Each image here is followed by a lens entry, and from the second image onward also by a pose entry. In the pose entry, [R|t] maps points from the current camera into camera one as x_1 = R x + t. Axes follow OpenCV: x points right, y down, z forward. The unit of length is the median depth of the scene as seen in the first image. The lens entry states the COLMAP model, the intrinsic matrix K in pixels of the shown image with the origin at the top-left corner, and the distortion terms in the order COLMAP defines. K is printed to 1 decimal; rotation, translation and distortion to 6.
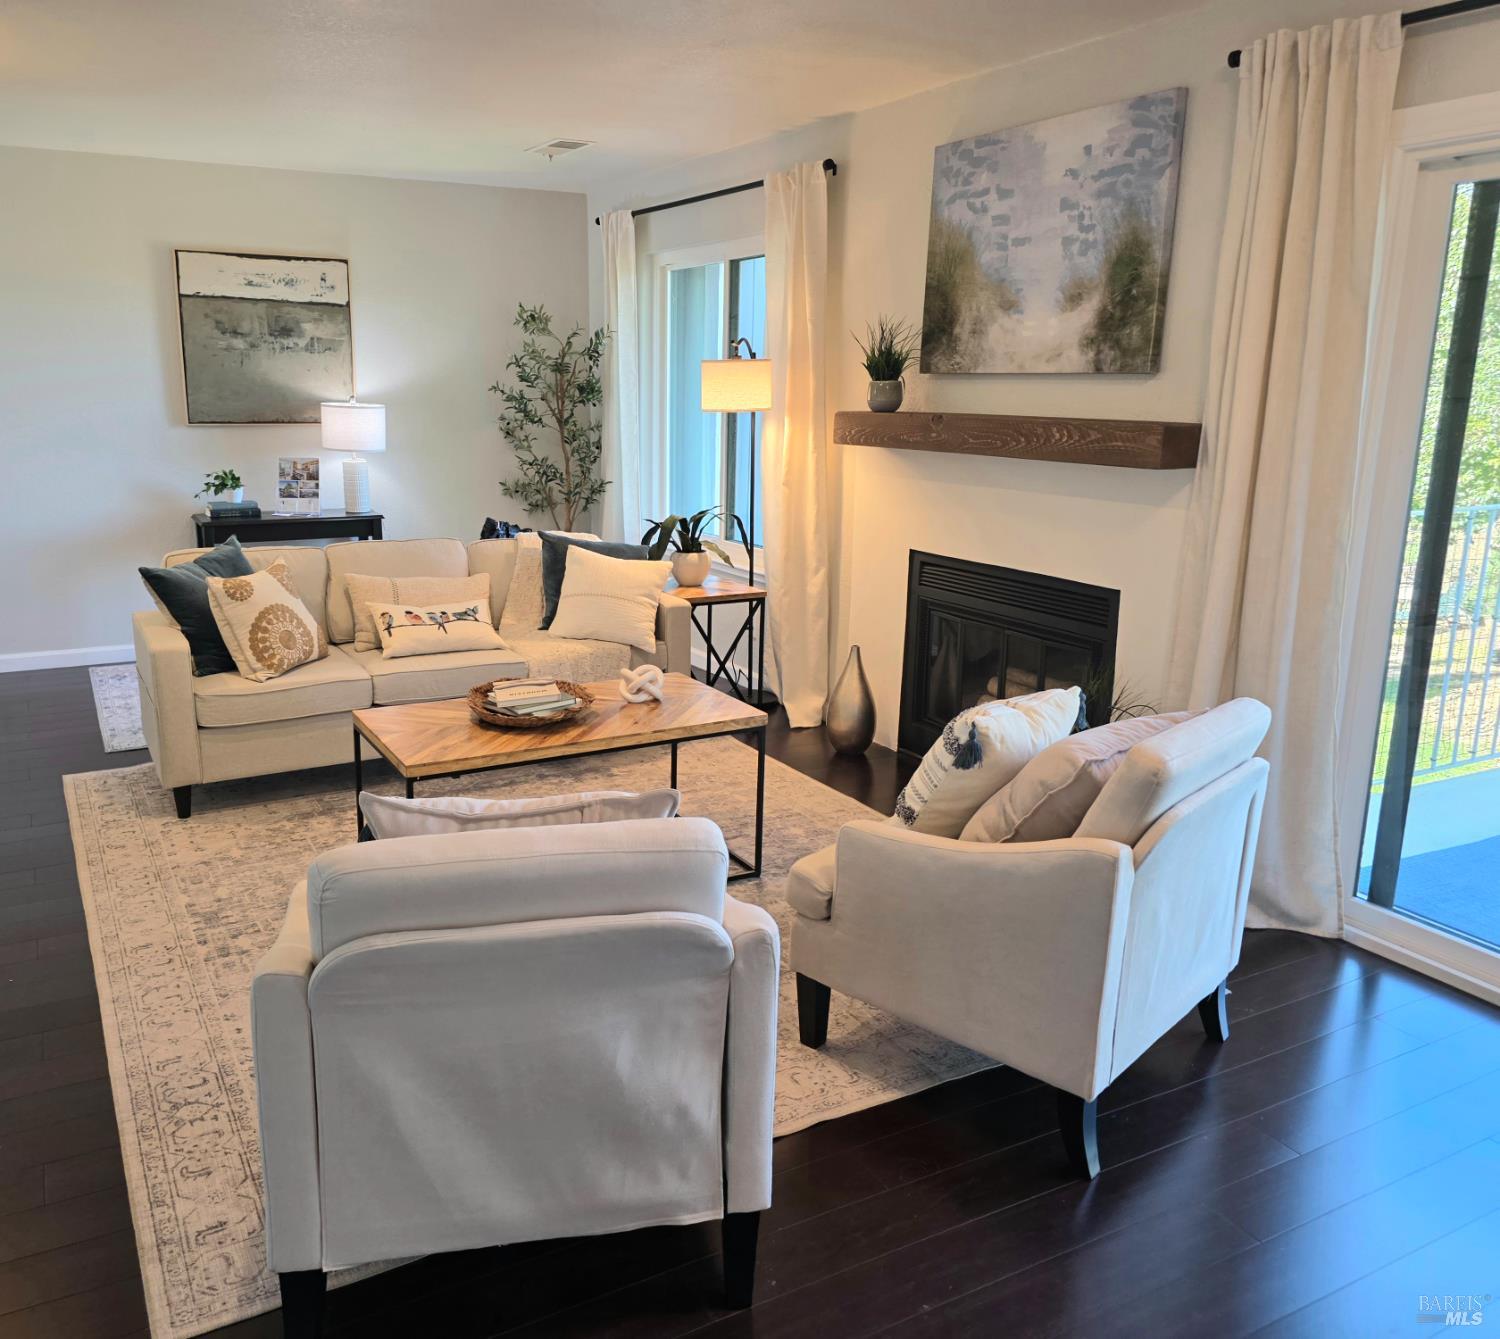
lens RADIAL K [[1200.8, 0, 668.3], [0, 1200.8, 661.2], [0, 0, 1]] dist [0.084778, -0.109632]
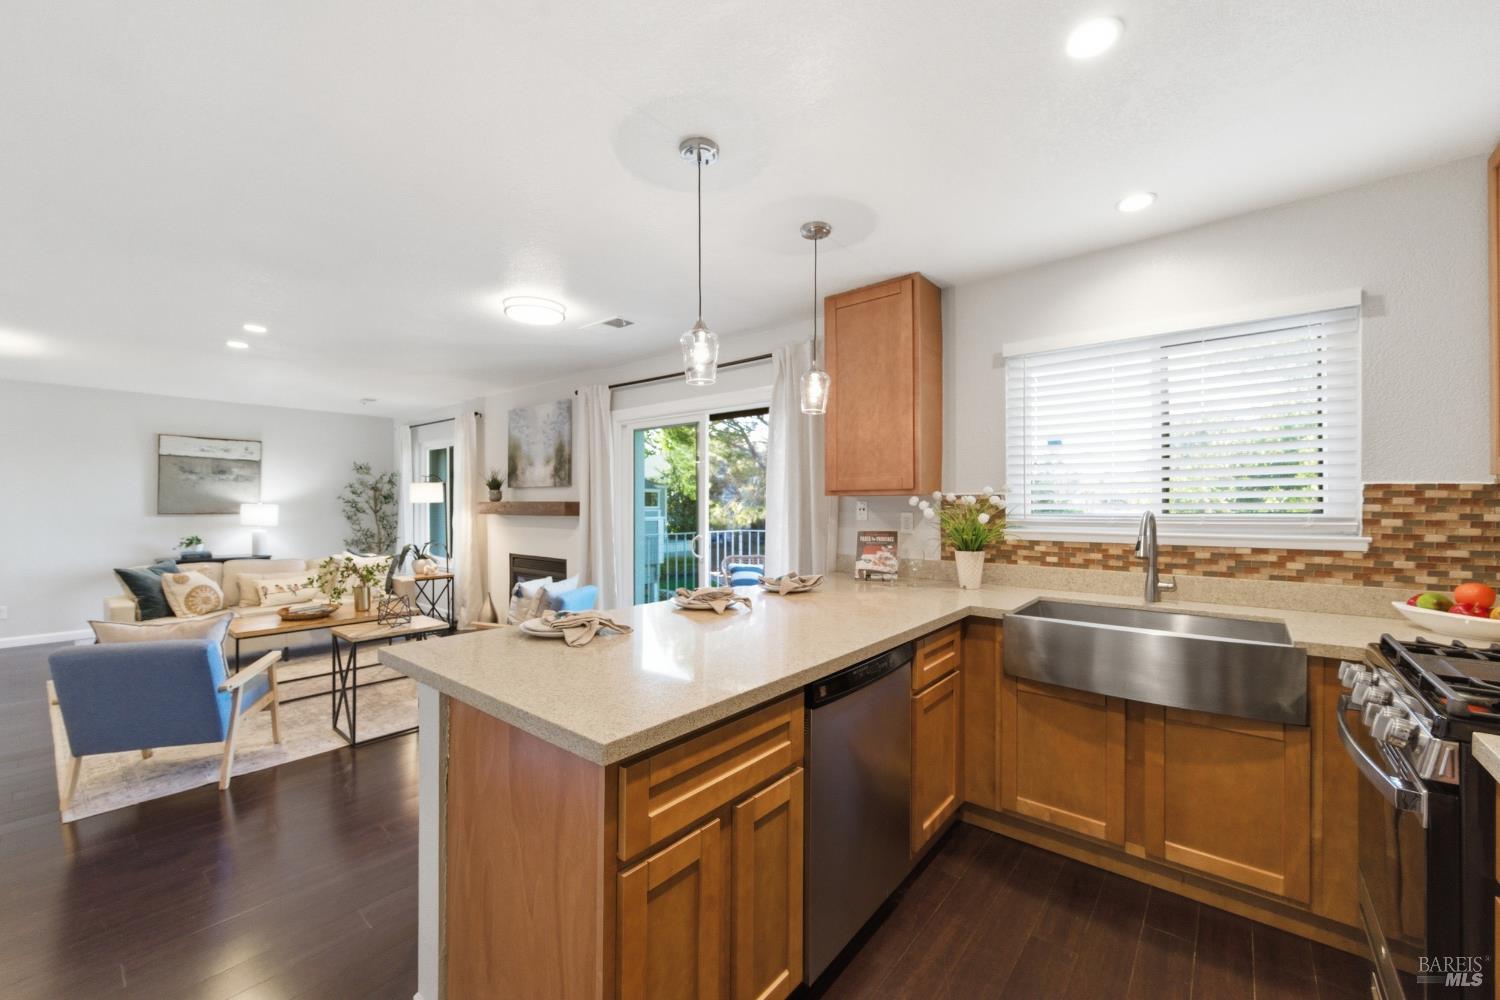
lens RADIAL K [[588.7, 0, 750.0], [0, 588.7, 500.0], [0, 0, 1]] dist [0.002698, 0.000272]
pose [[0.923169, -0.003795, 0.384376, 0.219573], [0.093914, 0.971875, -0.215961, 0.135646], [-0.372746, 0.235467, 0.897561, -0.412431]]
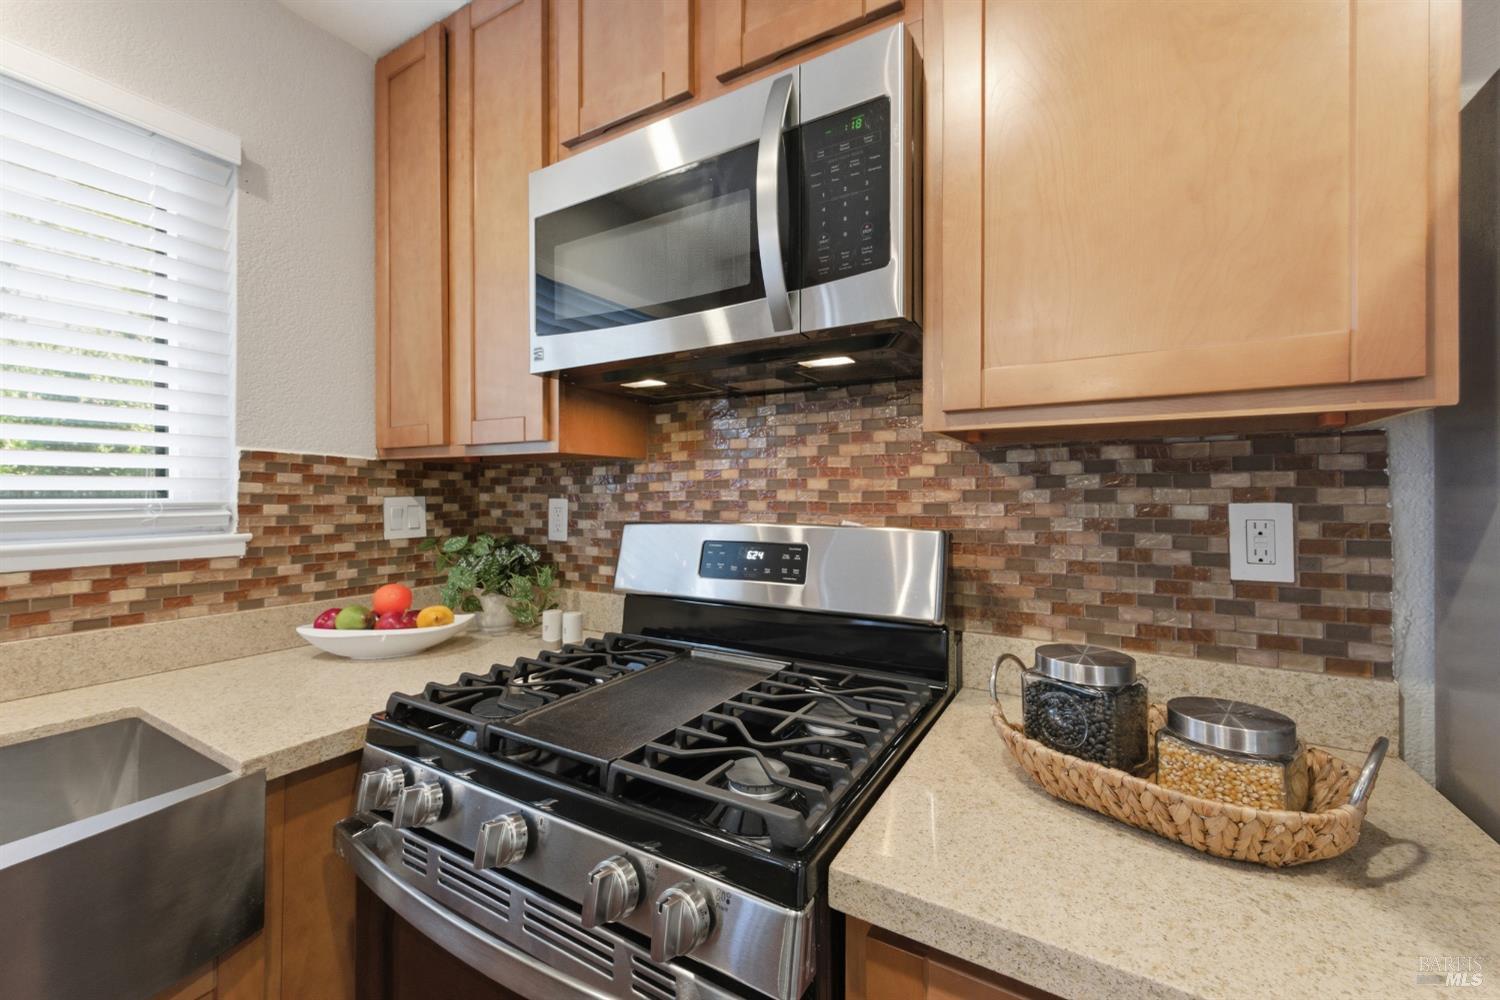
lens RADIAL K [[589.7, 0, 746.1], [0, 589.7, 496.5], [0, 0, 1]] dist [0.002476, 0.000031]
pose [[-0.522647, -0.004030, 0.852540, 0.484525], [0.192164, 0.973699, 0.122408, 0.100206], [-0.830610, 0.227803, -0.508126, -0.214350]]
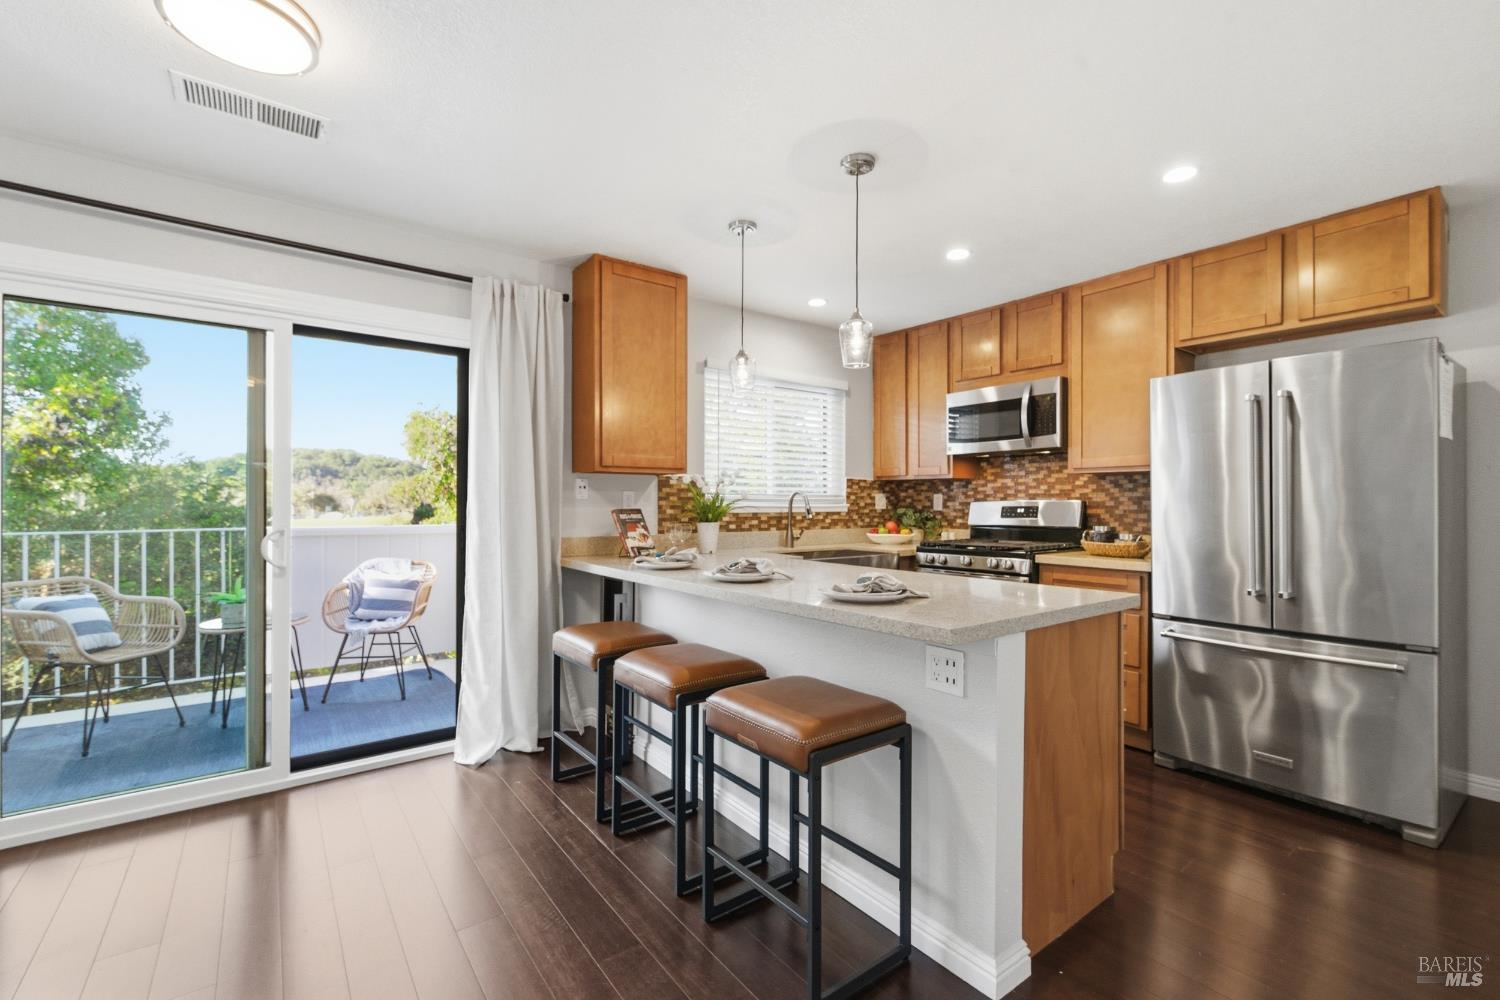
lens RADIAL K [[640.7, 0, 750.0], [0, 640.7, 503.7], [0, 0, 1]] dist [0.001324, -0.000120]
pose [[-0.165925, -0.002676, 0.986135, -0.182254], [0.224258, 0.973693, 0.040375, 0.020627], [-0.960301, 0.227848, -0.160960, 0.202885]]
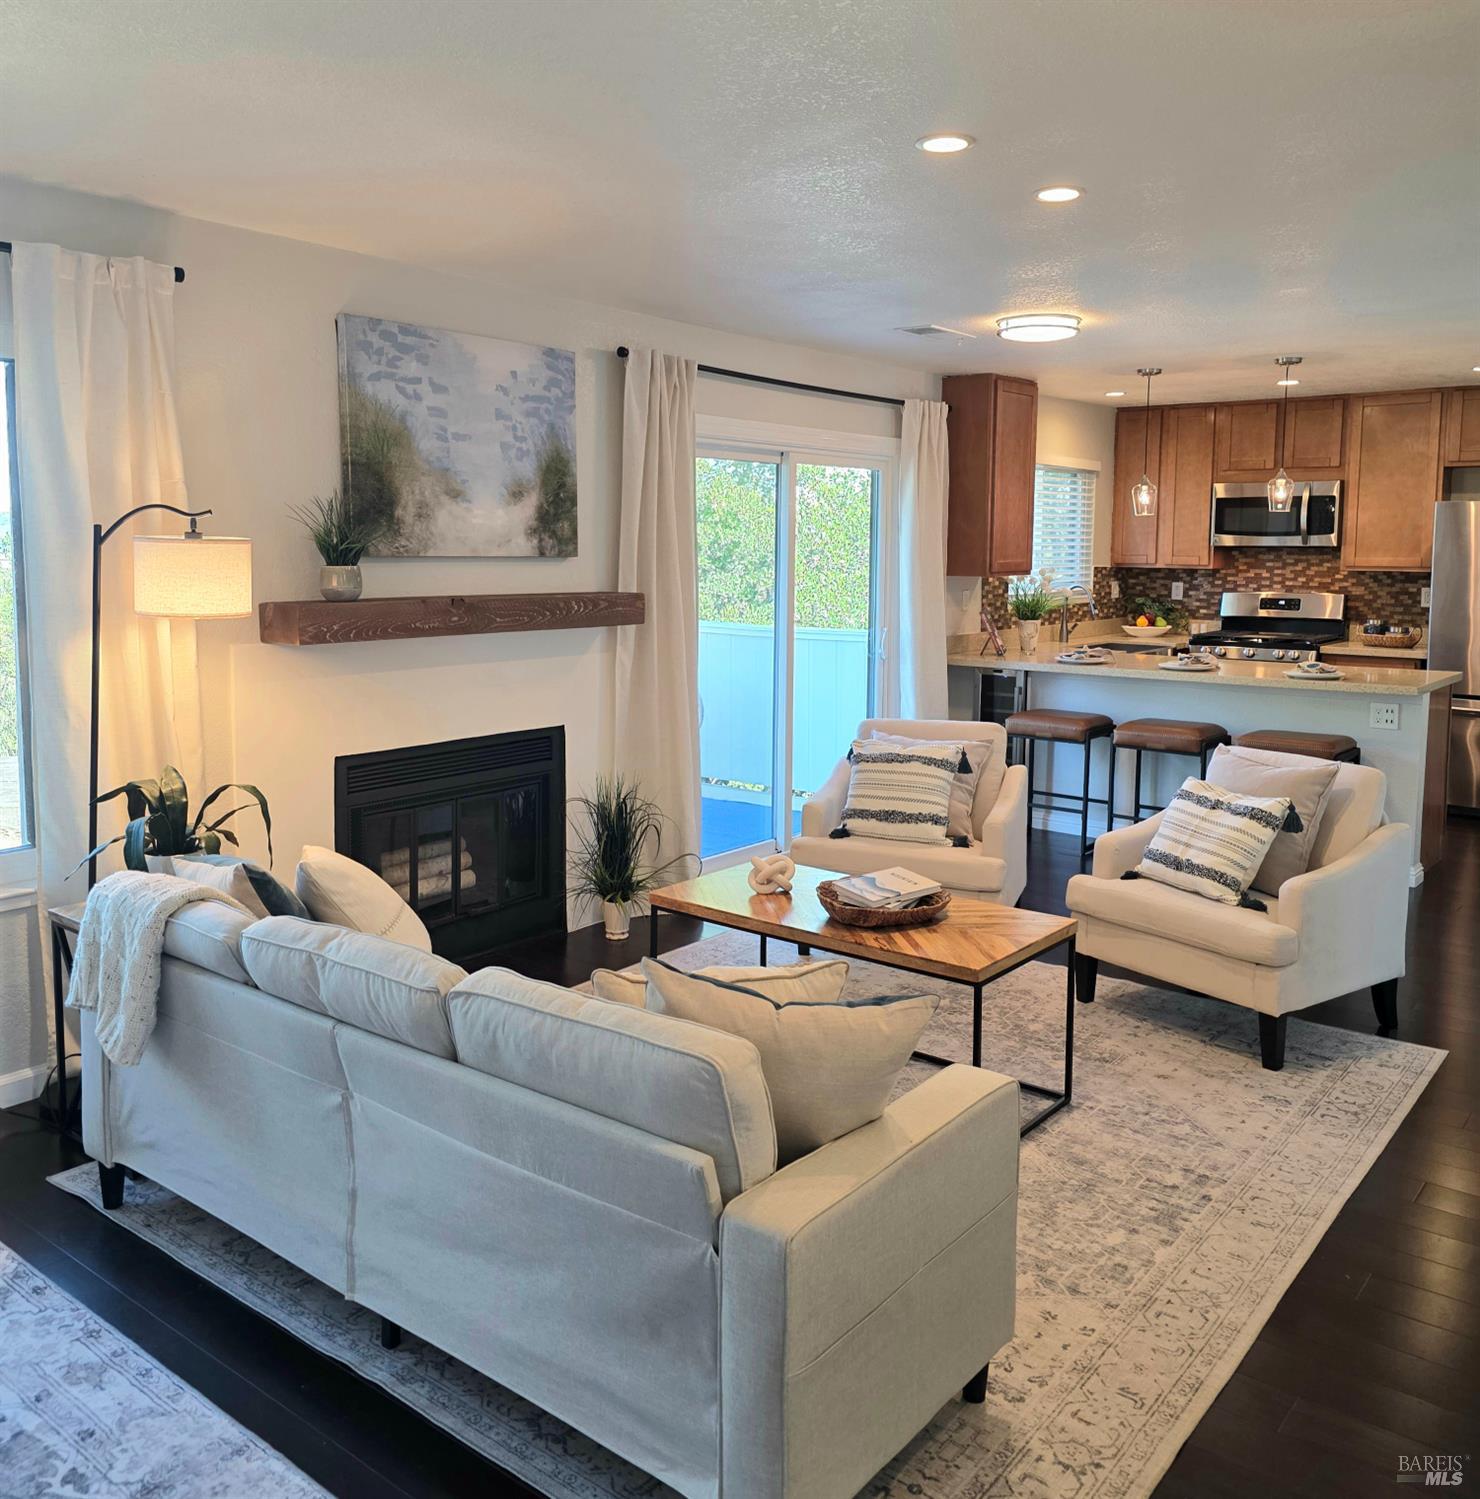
lens RADIAL K [[1326.7, 0, 733.5], [0, 1326.7, 670.1], [0, 0, 1]] dist [0.101214, -0.135131]
pose [[-0.404730, -0.093242, 0.909670, -0.865628], [0.202961, 0.960816, 0.188785, -0.310529], [-0.891628, 0.261035, -0.369946, 1.232177]]
